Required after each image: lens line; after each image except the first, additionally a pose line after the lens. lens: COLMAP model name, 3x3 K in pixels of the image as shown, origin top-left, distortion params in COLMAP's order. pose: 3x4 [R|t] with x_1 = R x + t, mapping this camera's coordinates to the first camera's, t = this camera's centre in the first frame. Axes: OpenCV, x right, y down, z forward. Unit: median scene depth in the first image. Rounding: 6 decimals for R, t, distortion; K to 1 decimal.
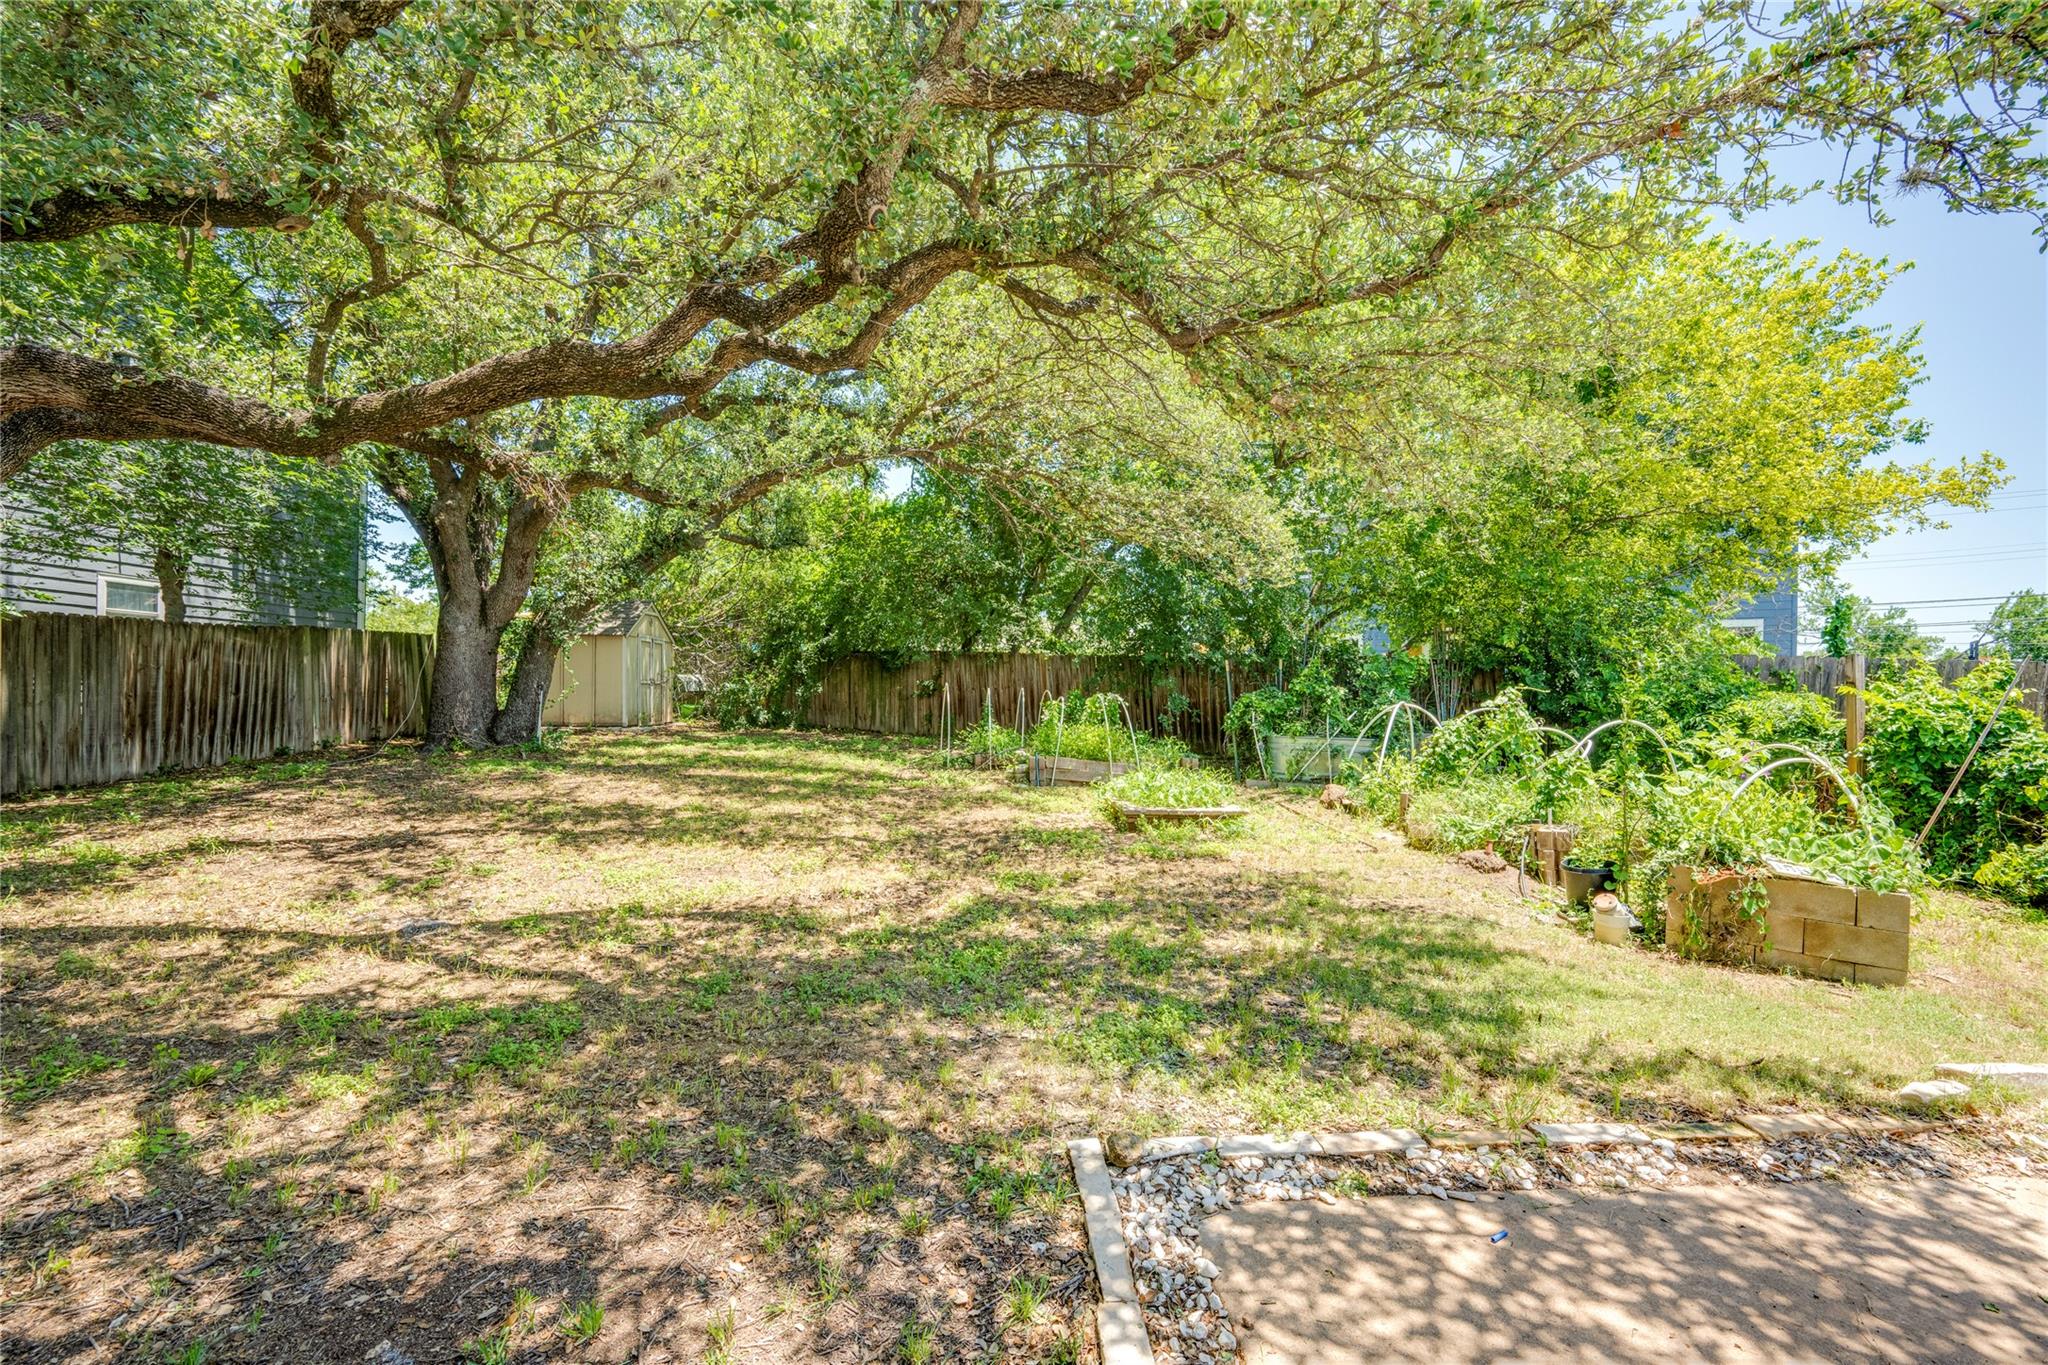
lens RADIAL K [[760.0, 0, 919.2], [0, 760.0, 689.9], [0, 0, 1]] dist [-0.002202, -0.000198]
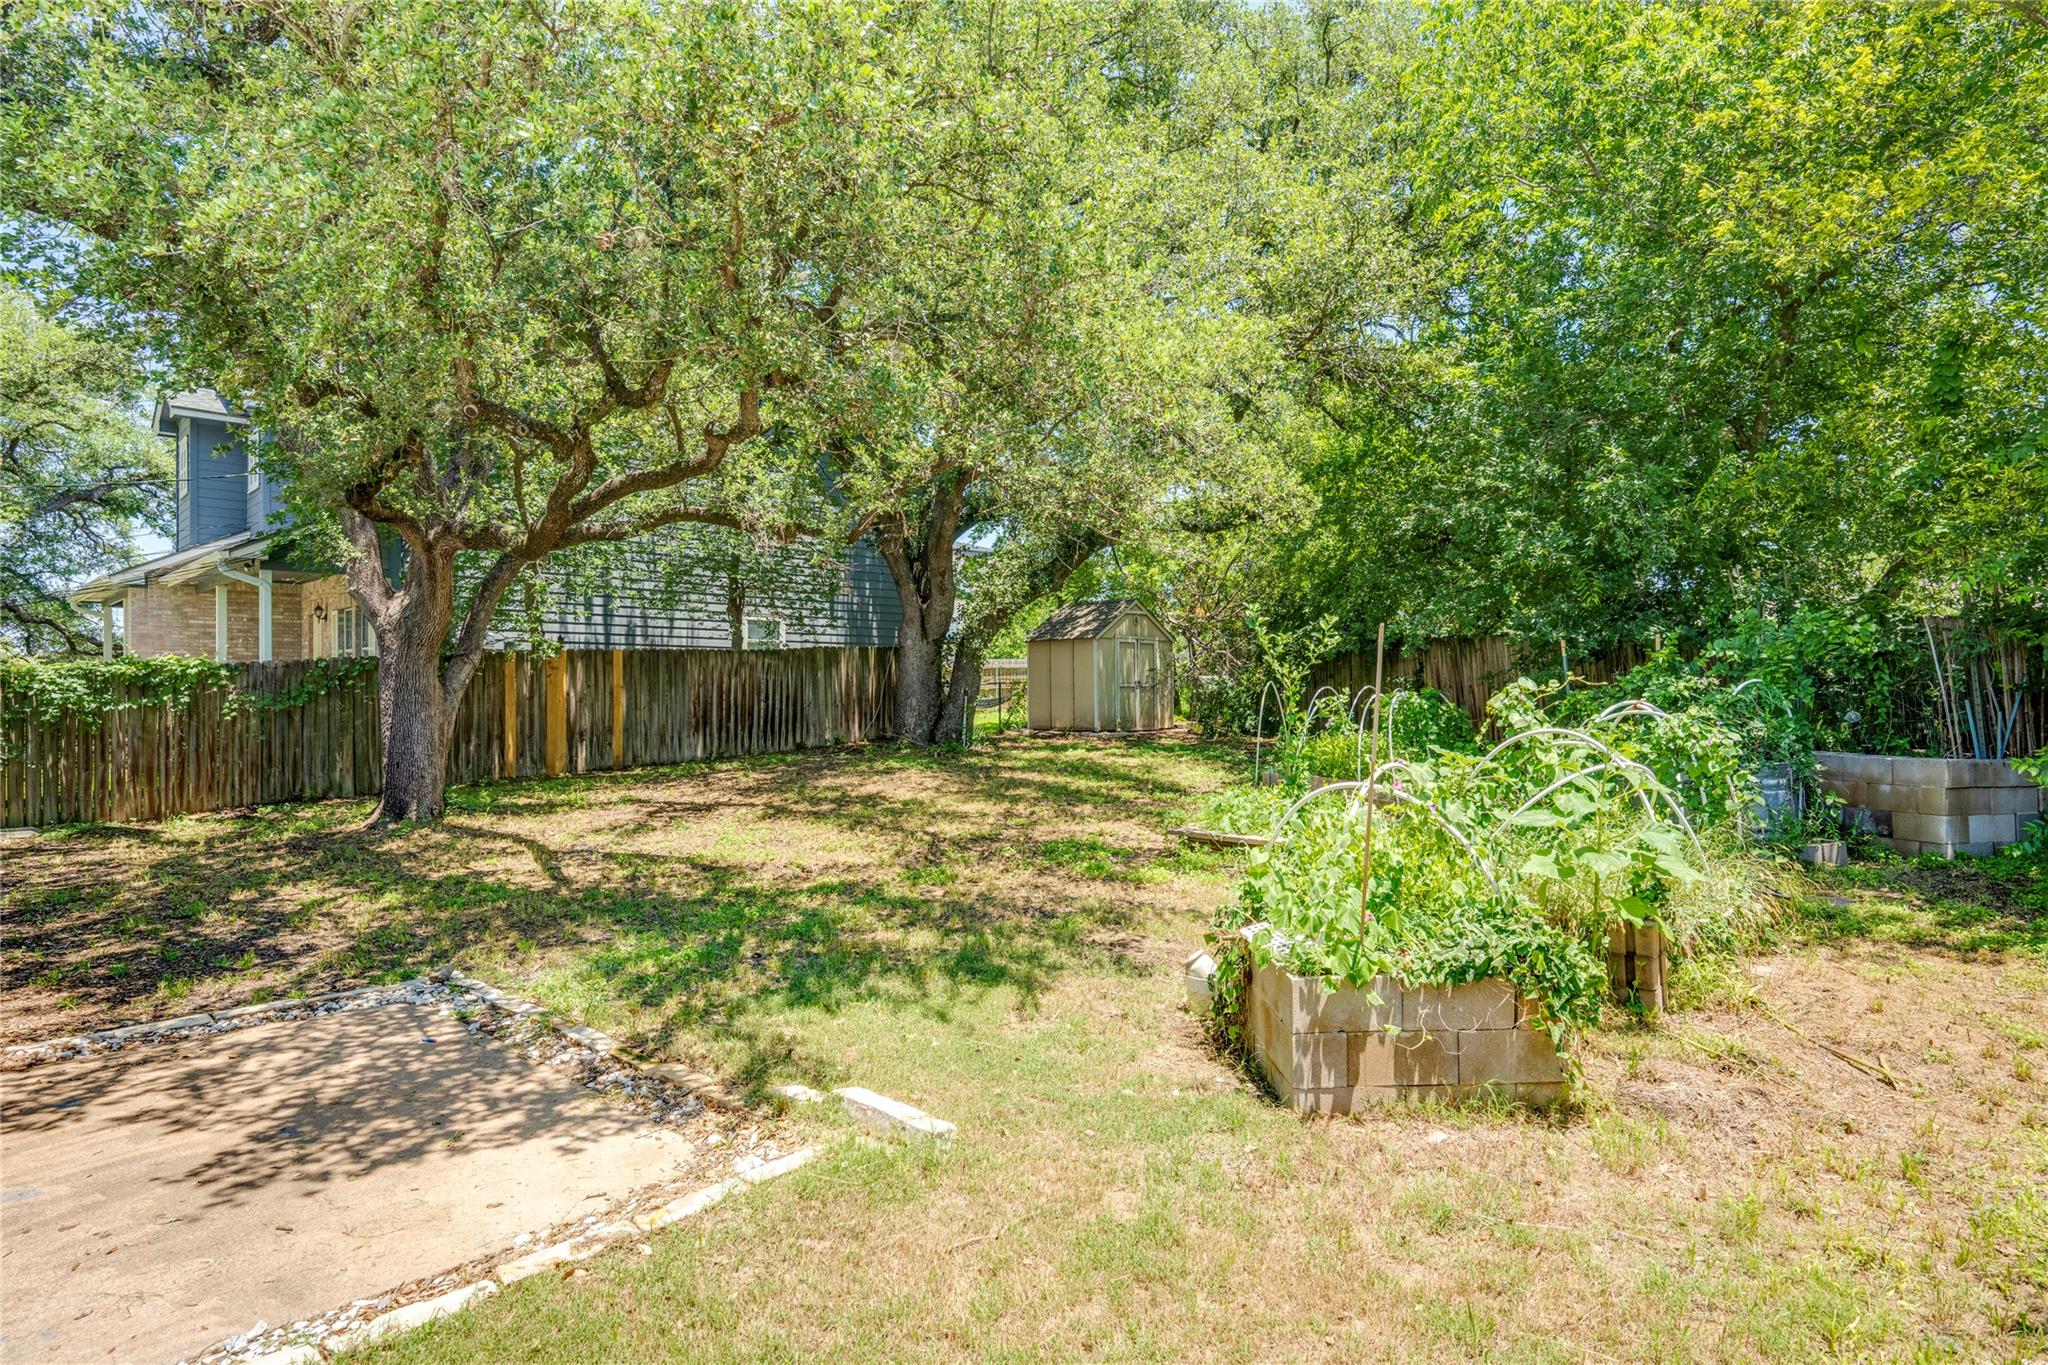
lens RADIAL K [[918.8, 0, 1022.3], [0, 918.8, 691.0], [0, 0, 1]] dist [-0.000971, -0.000044]
pose [[0.765842, -0.012945, -0.642899, 0.439335], [0.012387, 0.999909, -0.005378, 0.001915], [0.642910, -0.003845, 0.765932, 0.048611]]
